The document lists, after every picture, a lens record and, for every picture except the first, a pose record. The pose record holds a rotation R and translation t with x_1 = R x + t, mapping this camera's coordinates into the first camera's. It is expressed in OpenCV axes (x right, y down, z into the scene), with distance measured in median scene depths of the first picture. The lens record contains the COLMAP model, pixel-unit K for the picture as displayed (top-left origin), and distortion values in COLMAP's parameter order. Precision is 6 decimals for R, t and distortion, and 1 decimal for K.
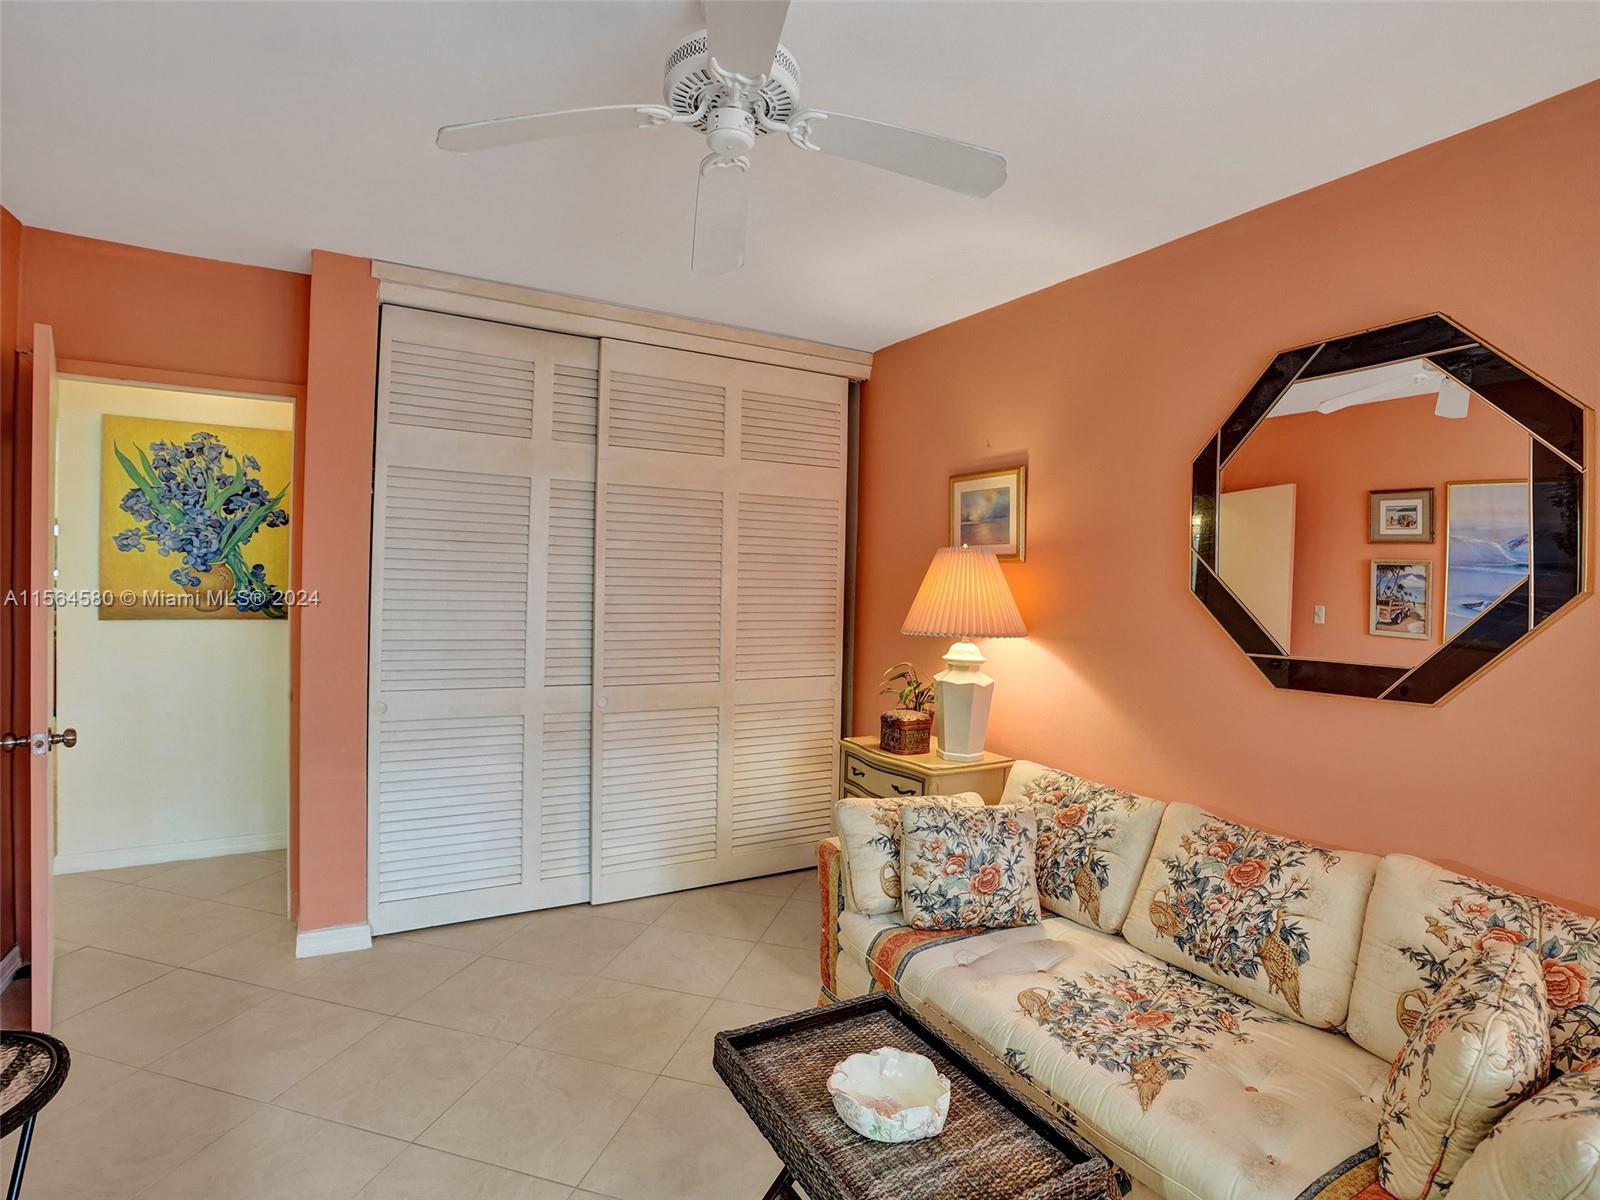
lens RADIAL K [[824.9, 0, 792.9], [0, 824.9, 597.9], [0, 0, 1]] dist [-0.064074, 0.032197]
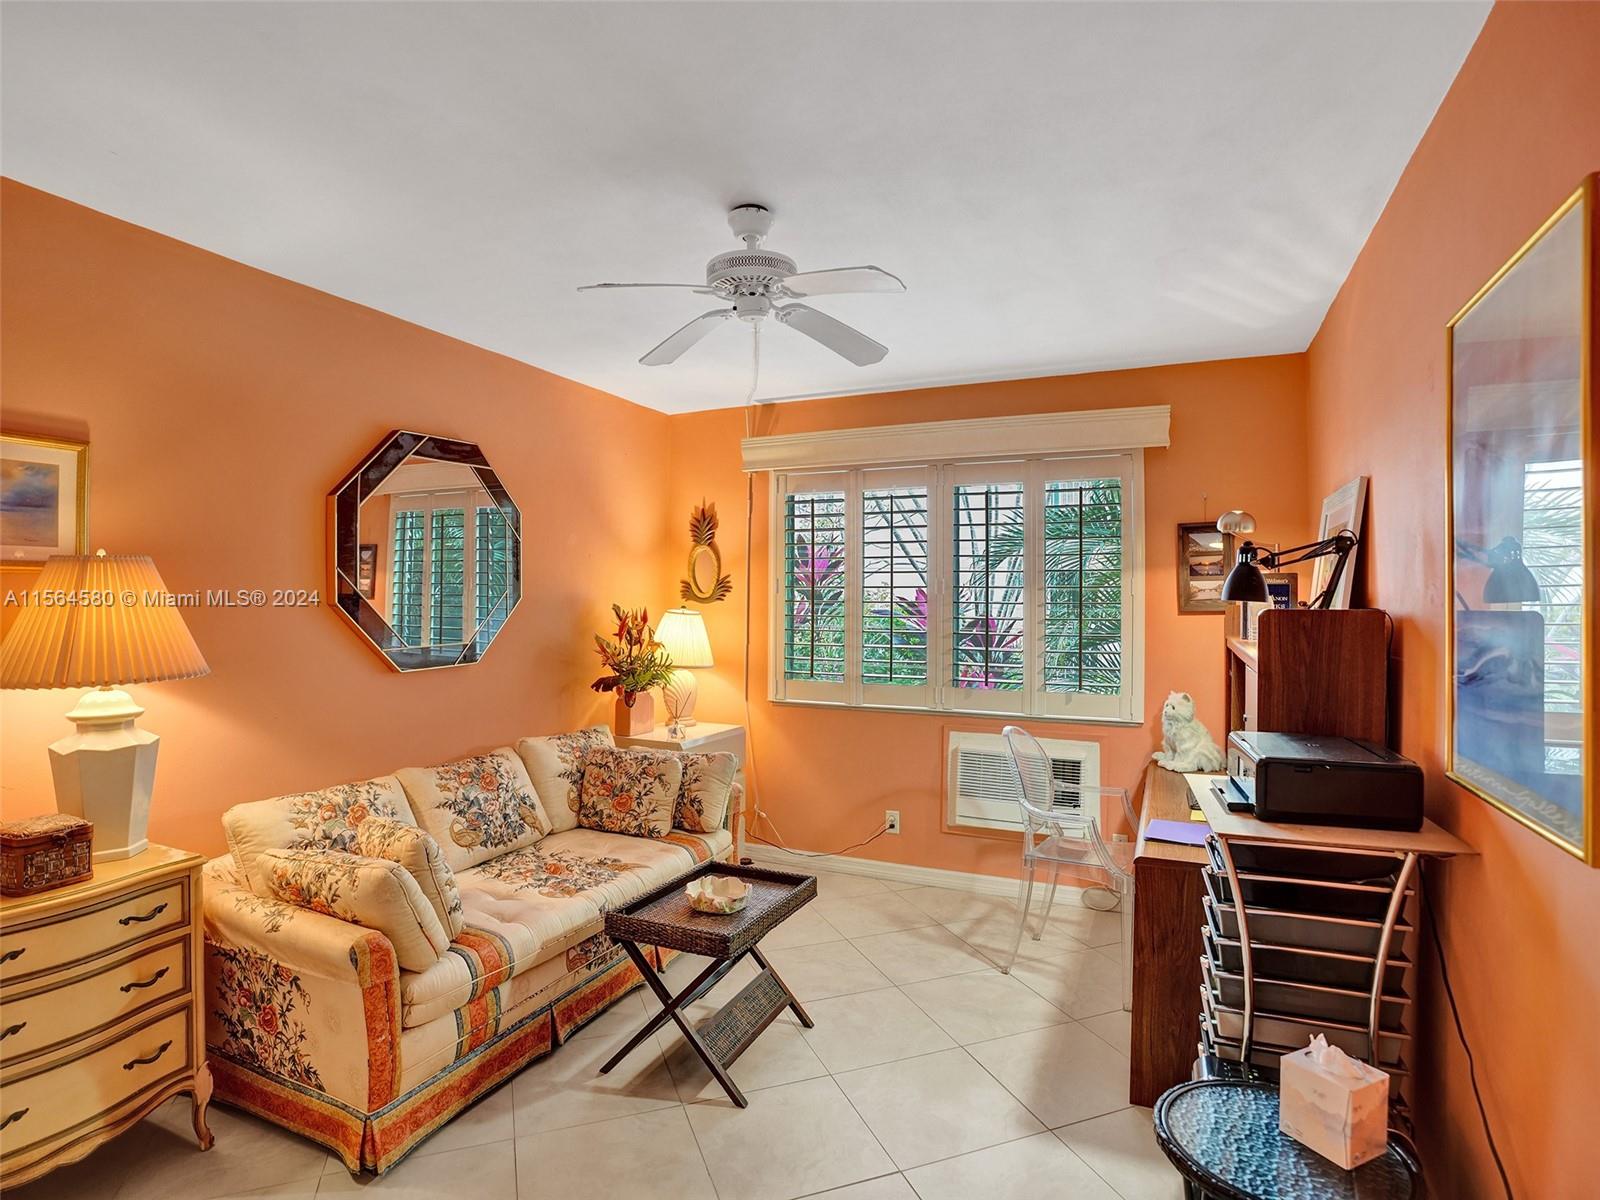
lens RADIAL K [[828.2, 0, 803.9], [0, 828.2, 602.3], [0, 0, 1]] dist [-0.075119, 0.030580]
pose [[-0.587364, -0.037998, 0.808430, -1.040649], [-0.004181, 0.999026, 0.043918, -0.079730], [-0.809312, 0.022416, -0.586951, 1.388083]]
